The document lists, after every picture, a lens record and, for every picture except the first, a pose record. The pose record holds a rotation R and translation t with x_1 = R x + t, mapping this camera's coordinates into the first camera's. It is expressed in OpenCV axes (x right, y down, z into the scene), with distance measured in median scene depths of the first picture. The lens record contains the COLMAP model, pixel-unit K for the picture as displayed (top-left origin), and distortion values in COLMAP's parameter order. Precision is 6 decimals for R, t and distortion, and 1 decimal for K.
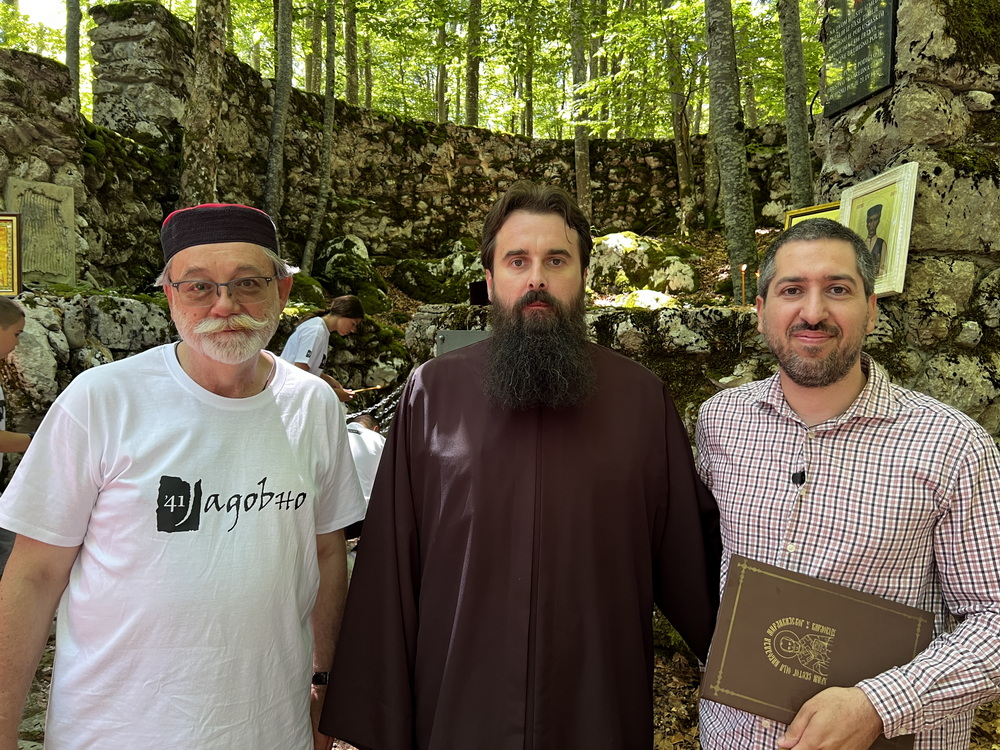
lens RADIAL K [[760.8, 0, 507.1], [0, 760.8, 377.9], [0, 0, 1]] dist [0.052805, -0.061500]
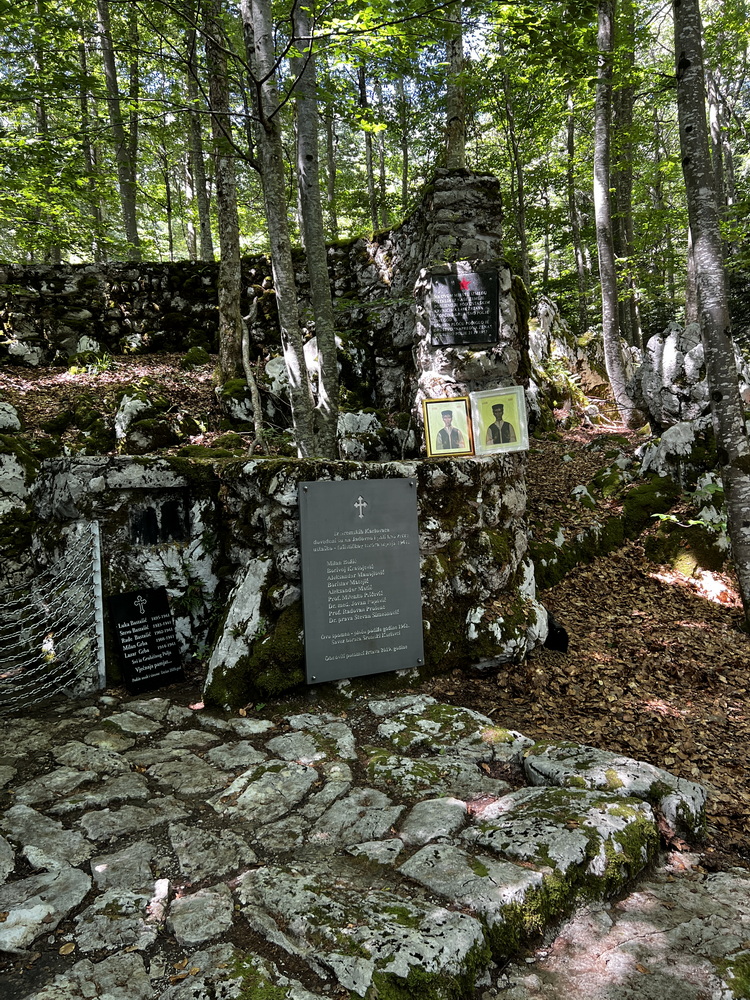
lens RADIAL K [[760.8, 0, 373.0], [0, 760.8, 498.0], [0, 0, 1]] dist [0.052805, -0.061500]
pose [[0.457276, -0.076480, 0.886030, -0.438763], [0.080710, 0.995753, 0.044297, -0.032073], [-0.885655, 0.051255, 0.461507, 0.131022]]
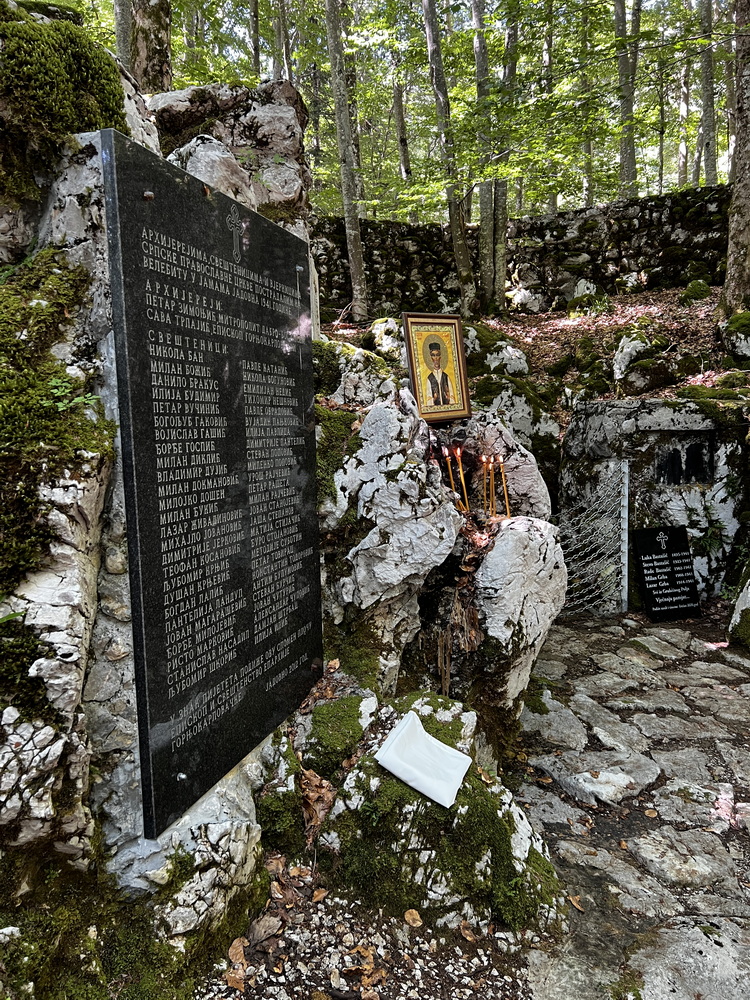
lens RADIAL K [[760.8, 0, 370.8], [0, 760.8, 505.1], [0, 0, 1]] dist [0.052805, -0.061500]
pose [[0.869080, -0.102577, 0.483919, -0.507273], [0.066542, 0.993615, 0.091114, -0.039896], [-0.490175, -0.046985, 0.870357, 0.137217]]
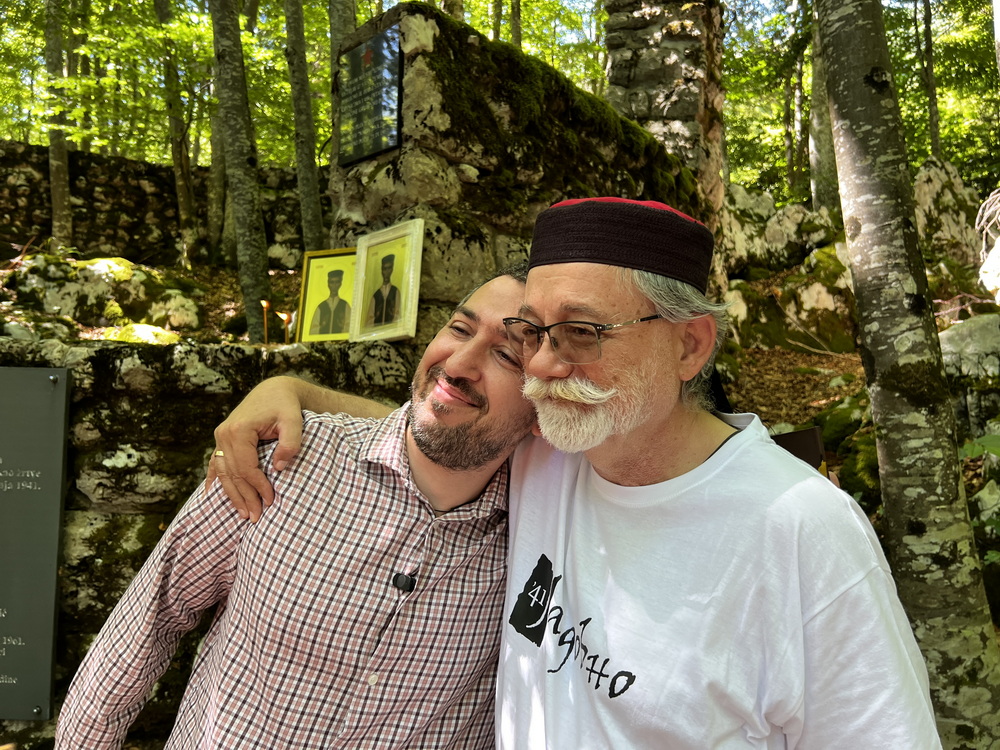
lens RADIAL K [[760.8, 0, 503.5], [0, 760.8, 380.3], [0, 0, 1]] dist [0.052805, -0.061500]
pose [[0.810535, 0.004346, 0.585674, -0.003519], [0.024713, 0.998828, -0.041614, -0.000633], [-0.585168, 0.048203, 0.809478, 0.018047]]
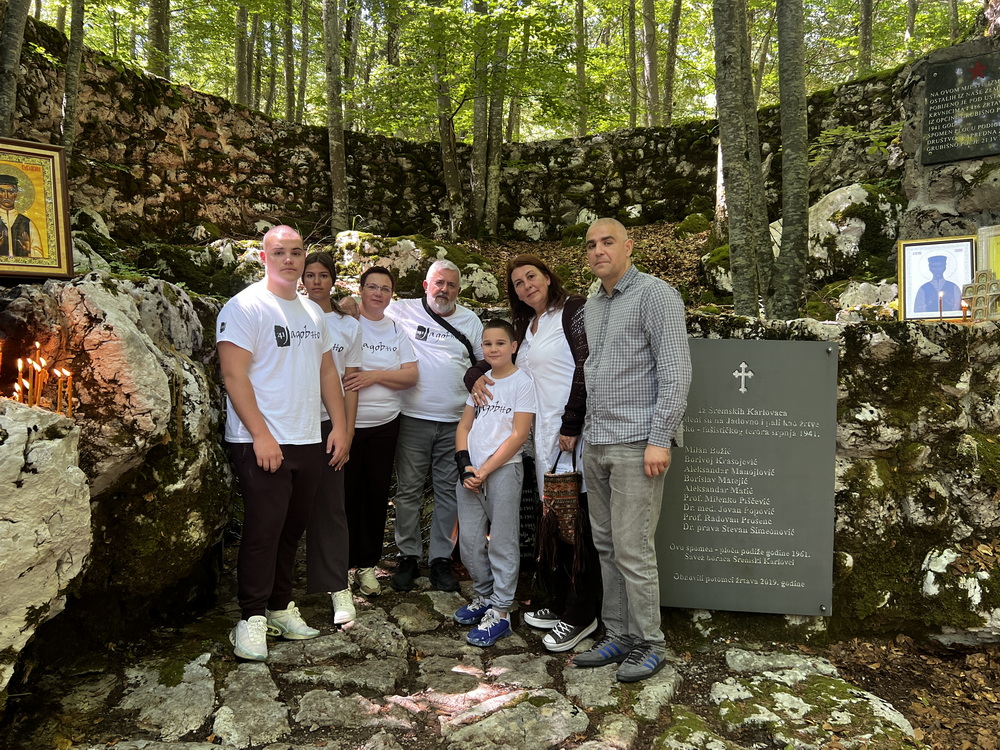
lens RADIAL K [[790.9, 0, 492.8], [0, 790.9, 373.2], [0, 0, 1]] dist [0.054775, -0.059444]
pose [[0.859453, -0.007784, 0.511155, -0.296788], [0.015379, 0.999825, -0.010633, -0.004699], [-0.510983, 0.017000, 0.859423, 0.104945]]
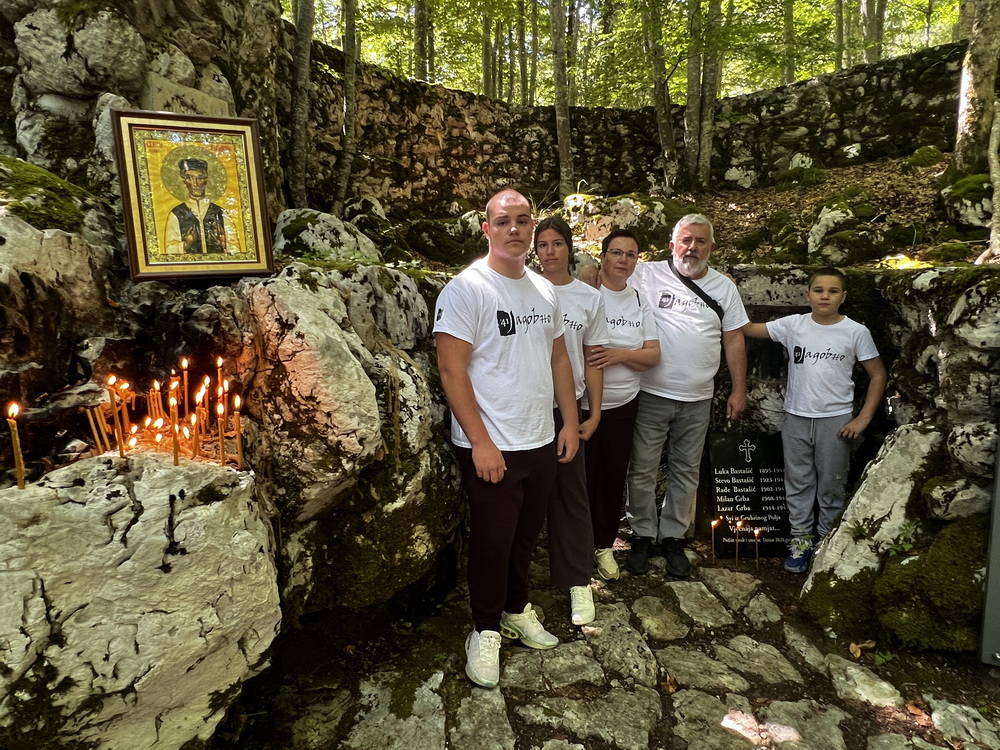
lens RADIAL K [[597.6, 0, 494.0], [0, 597.6, 371.9], [0, 0, 1]] dist [-0.001619, -0.001589]
pose [[0.973991, -0.061748, 0.218009, -0.253051], [0.042823, 0.994976, 0.090494, -0.028382], [-0.222501, -0.078804, 0.971742, 0.233420]]
